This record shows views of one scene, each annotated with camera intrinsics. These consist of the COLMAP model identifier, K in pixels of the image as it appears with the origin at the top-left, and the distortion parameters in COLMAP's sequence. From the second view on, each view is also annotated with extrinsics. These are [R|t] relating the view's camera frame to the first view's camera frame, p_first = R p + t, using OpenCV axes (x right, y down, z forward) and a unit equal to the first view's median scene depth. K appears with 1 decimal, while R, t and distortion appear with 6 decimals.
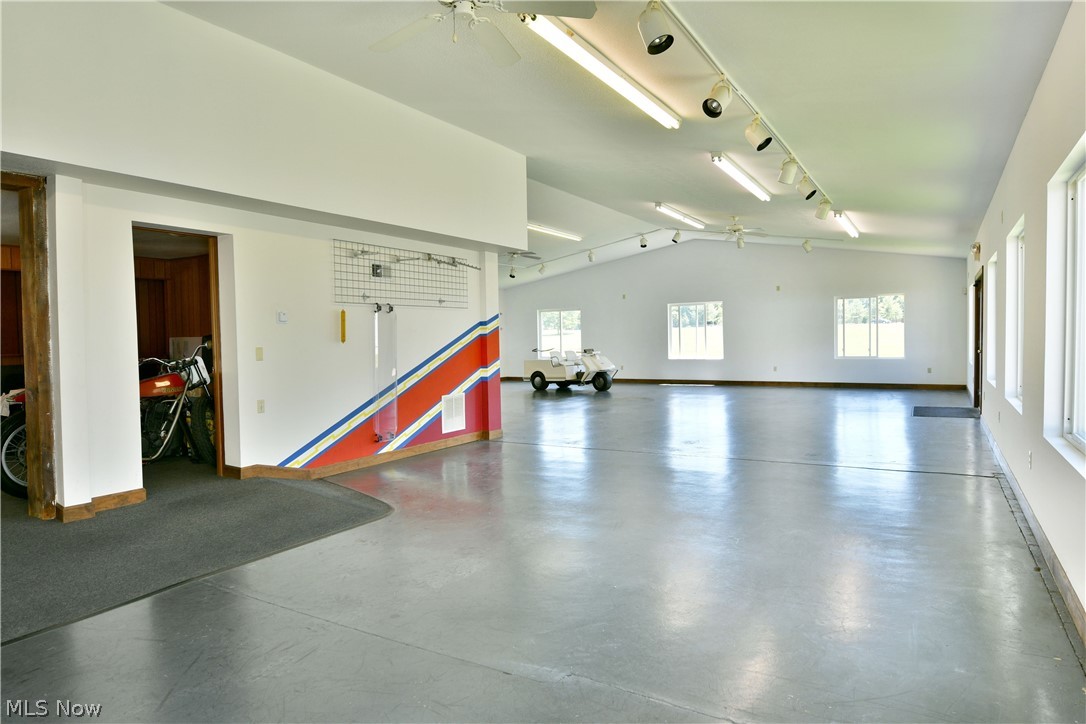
lens RADIAL K [[682.4, 0, 543.0], [0, 682.4, 362.0], [0, 0, 1]] dist [-0.003156, -0.002864]
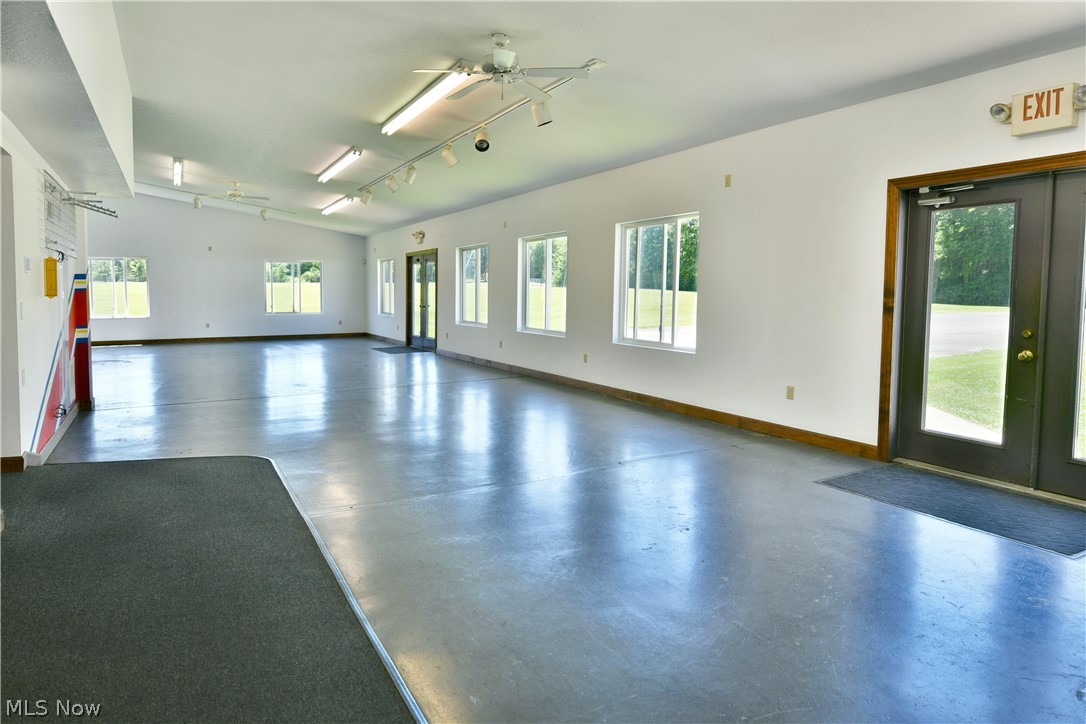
lens RADIAL K [[668.8, 0, 554.2], [0, 668.8, 327.3], [0, 0, 1]] dist [-0.001634, -0.017694]
pose [[0.493769, -0.033219, 0.868958, -0.547934], [0.025024, 0.999399, 0.023986, 0.003005], [-0.869233, 0.009901, 0.494304, 0.063624]]
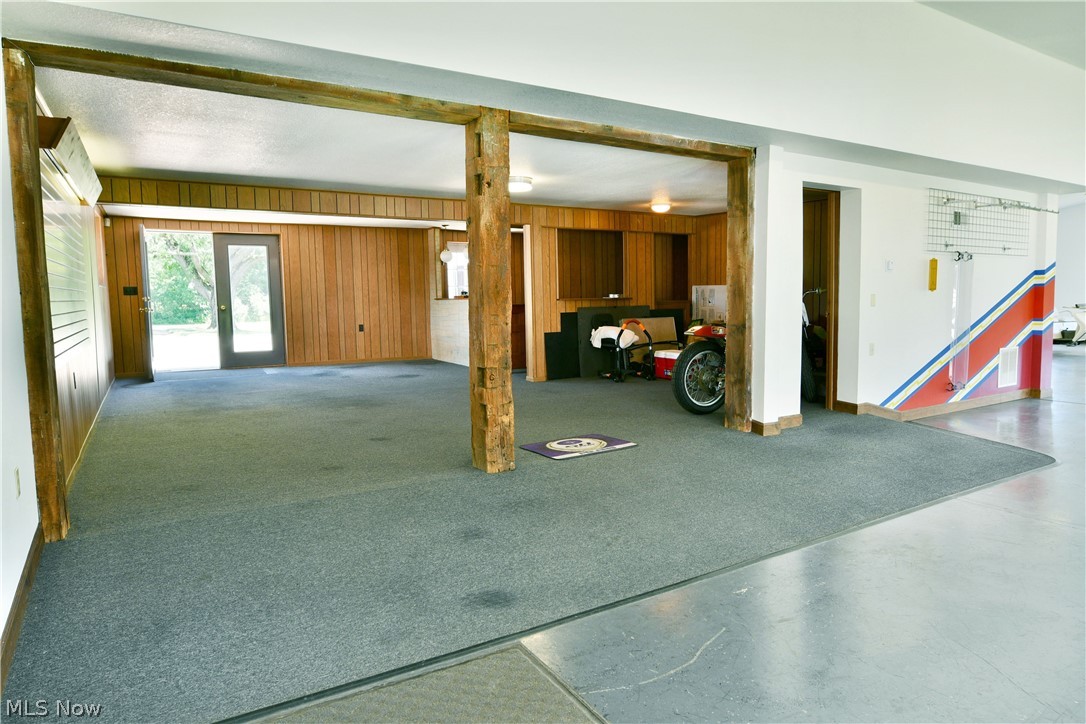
lens RADIAL K [[683.9, 0, 541.3], [0, 683.9, 345.0], [0, 0, 1]] dist [0.000312, -0.000042]
pose [[0.890492, 0.045136, -0.452755, -0.276381], [-0.025169, 0.998430, 0.050032, 0.012802], [0.454302, -0.033158, 0.890230, -0.137806]]
